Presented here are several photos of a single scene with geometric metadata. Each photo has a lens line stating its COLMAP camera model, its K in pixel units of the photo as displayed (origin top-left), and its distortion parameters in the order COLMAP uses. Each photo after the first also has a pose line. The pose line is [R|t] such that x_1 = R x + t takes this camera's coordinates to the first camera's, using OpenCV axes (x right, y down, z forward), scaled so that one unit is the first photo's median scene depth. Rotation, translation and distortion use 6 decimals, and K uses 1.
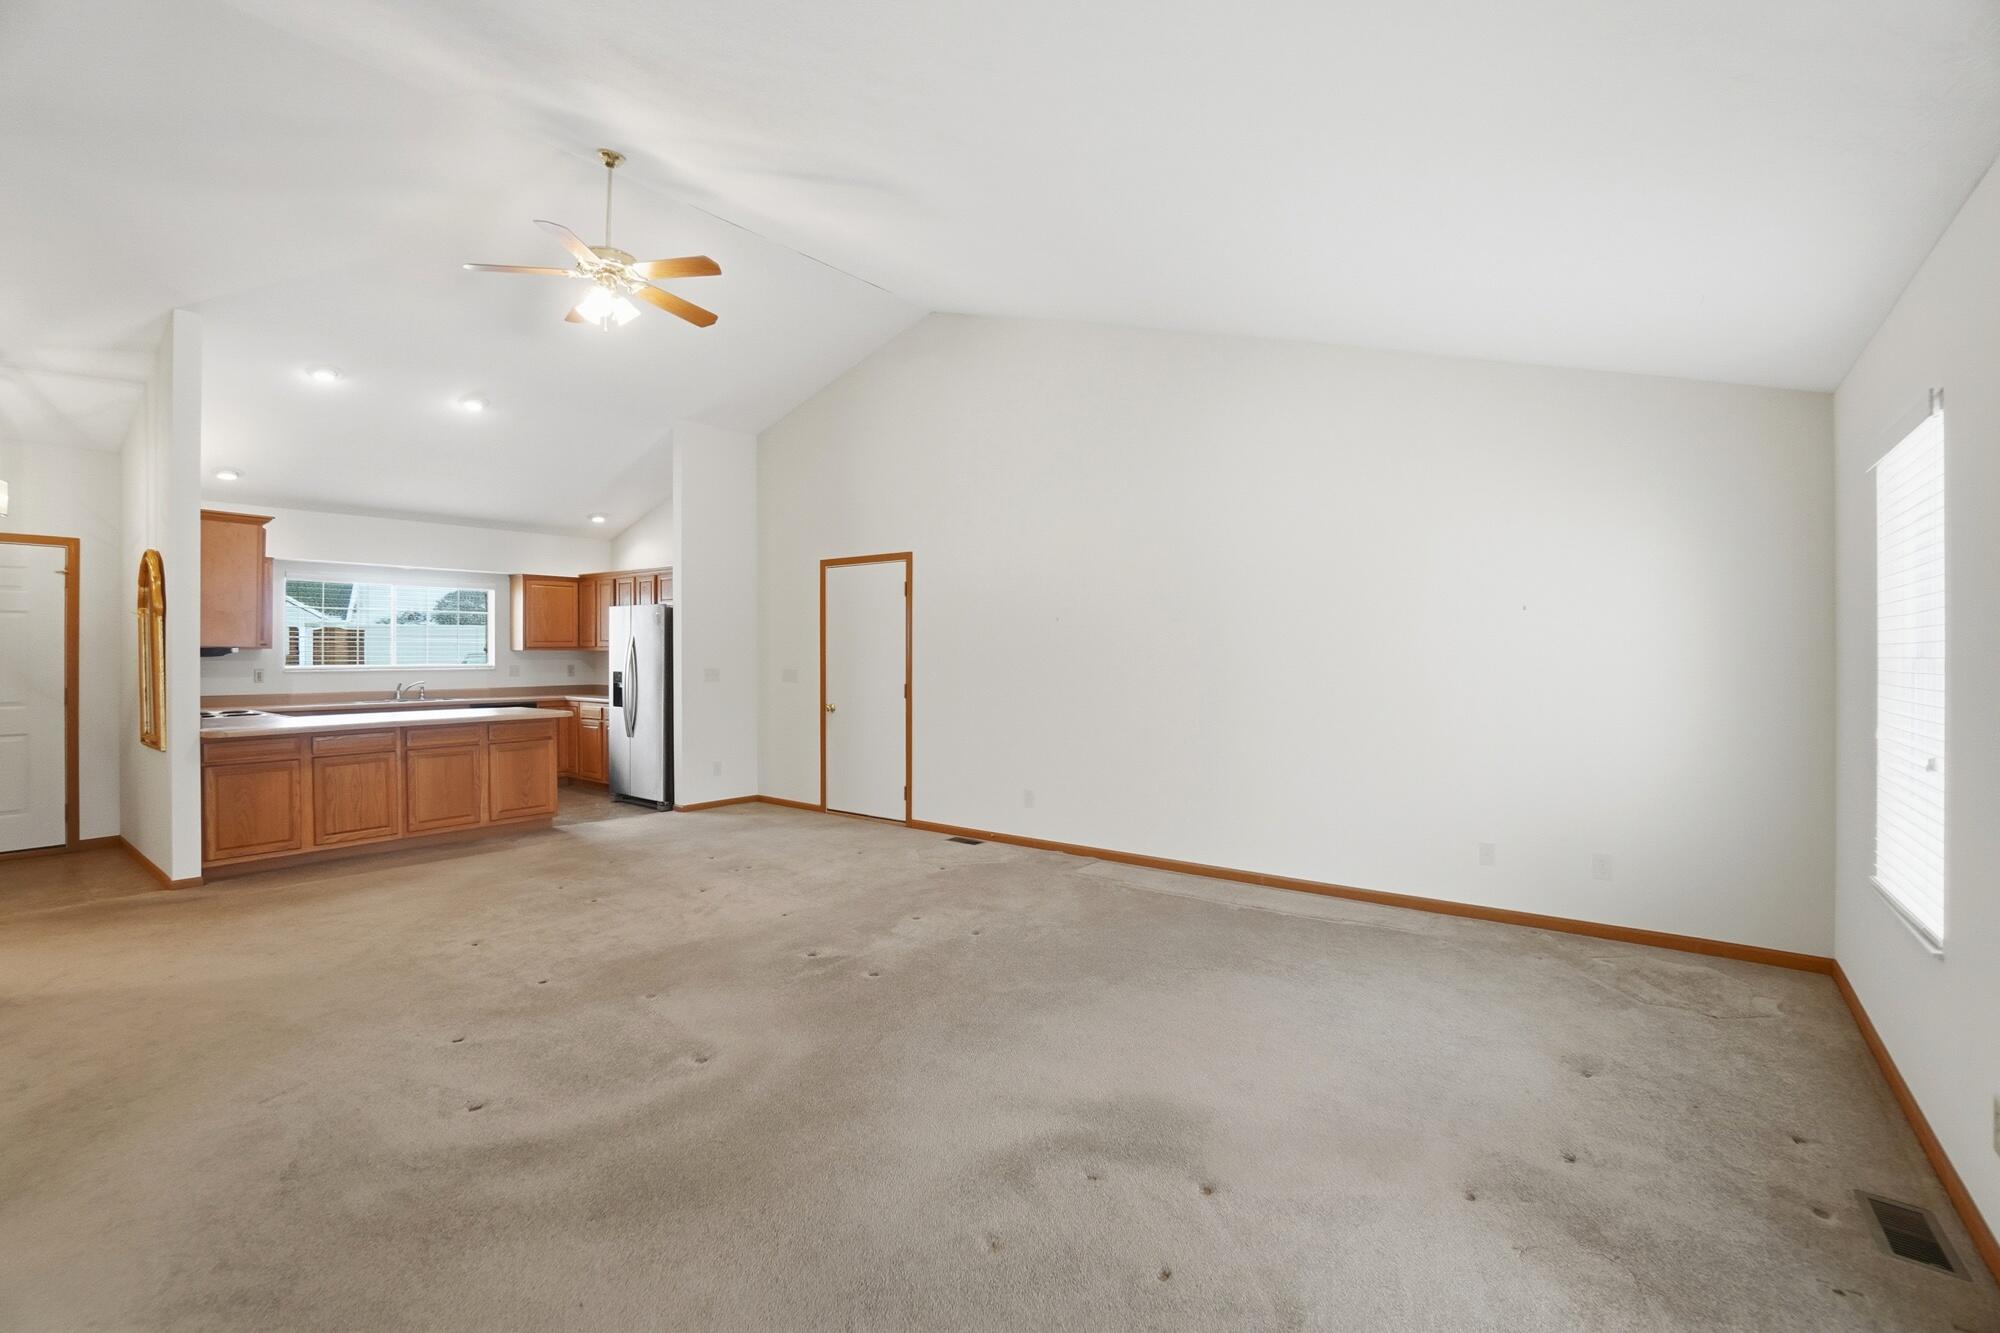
lens RADIAL K [[890.4, 0, 994.5], [0, 890.4, 656.6], [0, 0, 1]] dist [-0.053385, 0.016761]
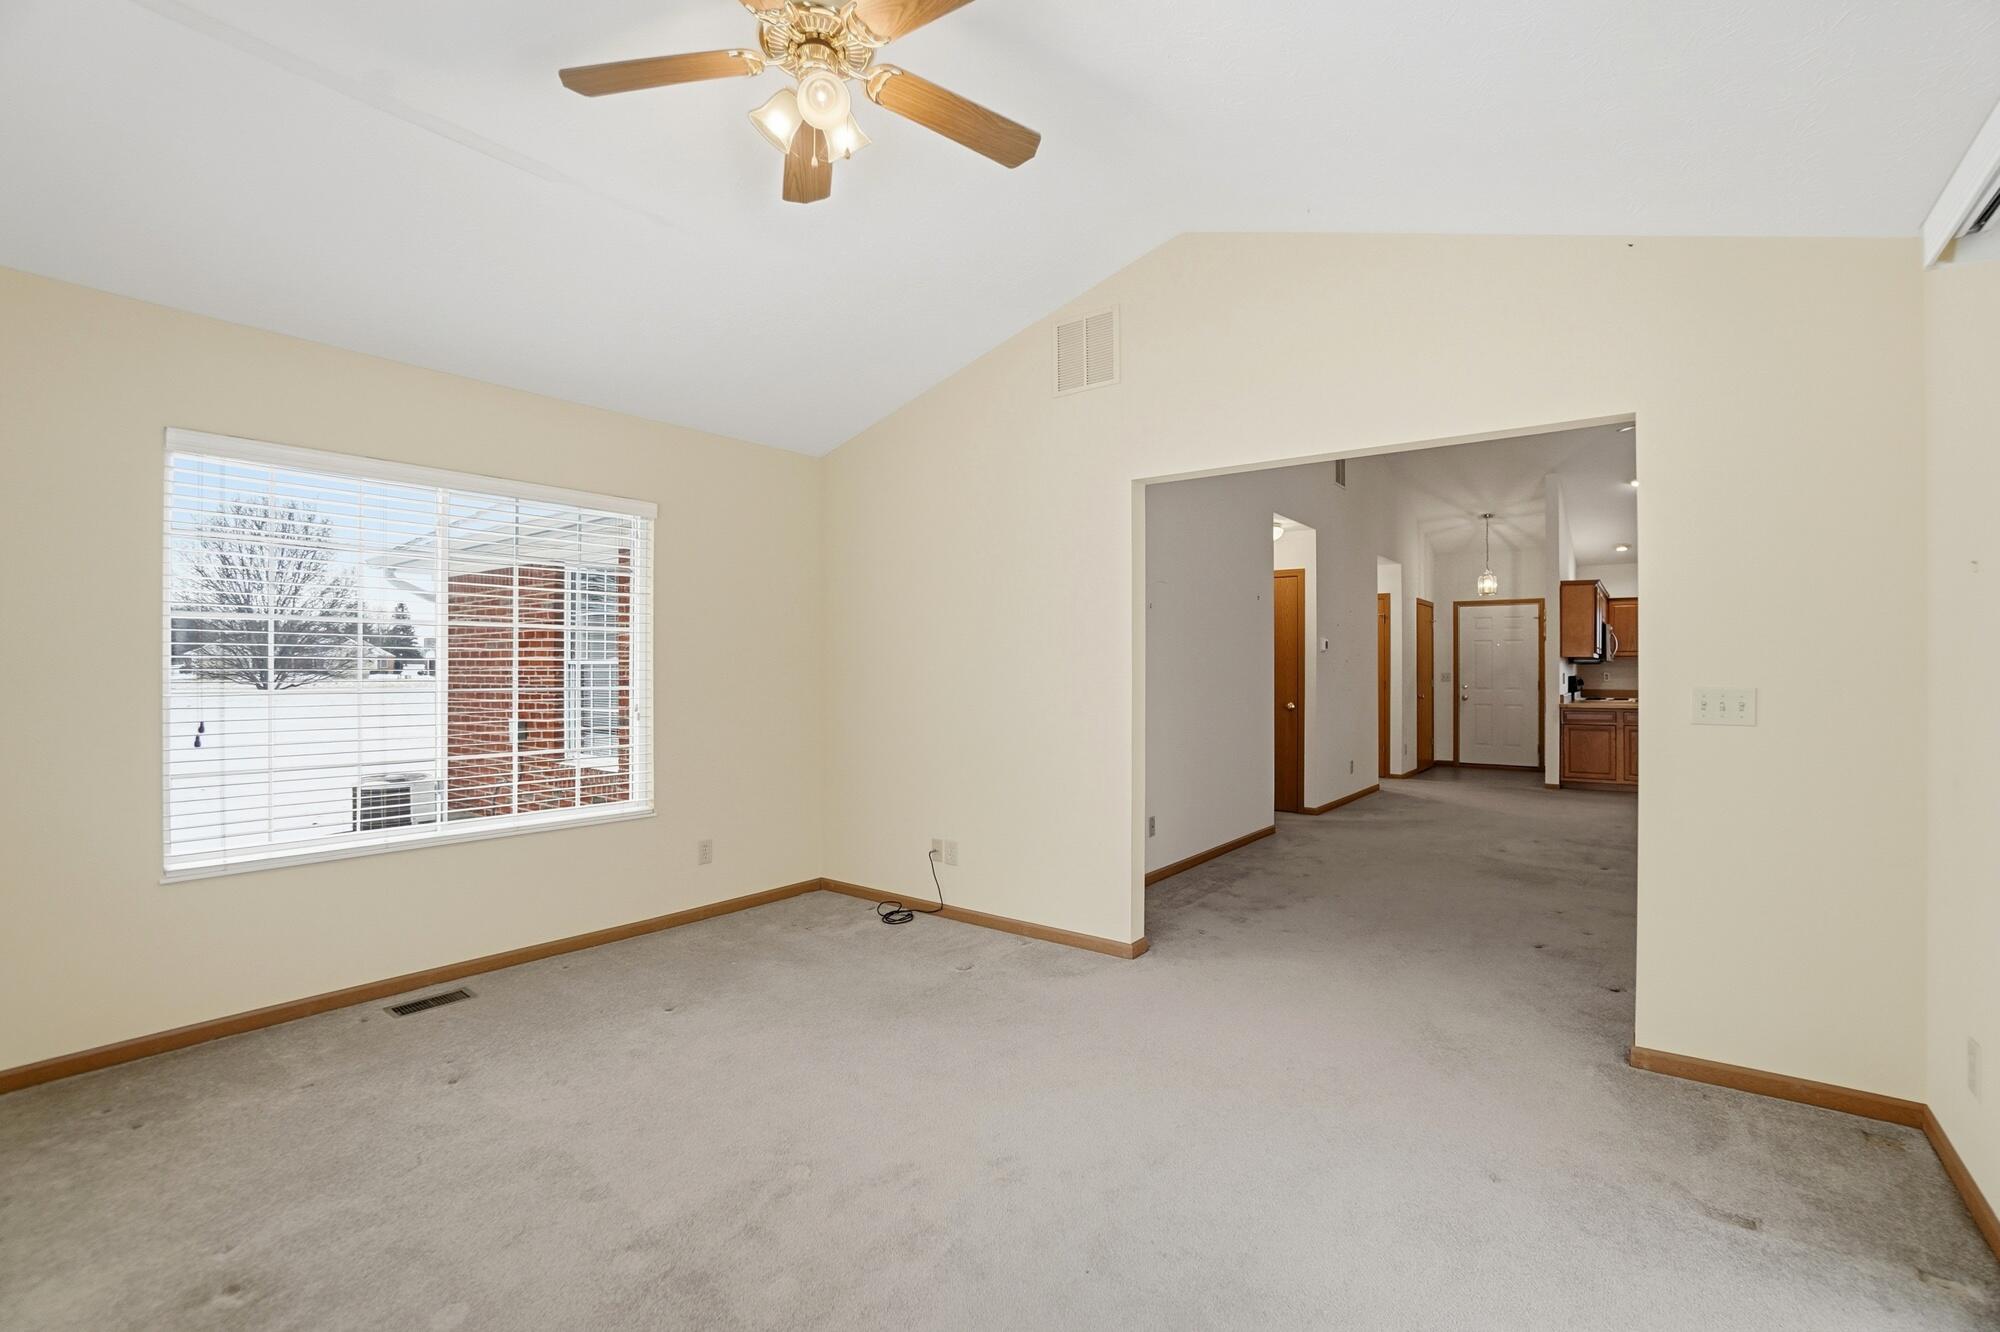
lens RADIAL K [[890.4, 0, 1015.1], [0, 890.4, 667.8], [0, 0, 1]] dist [-0.053385, 0.016761]
pose [[0.021954, 0.000814, -0.999759, 0.750477], [-0.004944, 0.999988, 0.000706, 0.013008], [0.999747, 0.004928, 0.021958, -0.155679]]
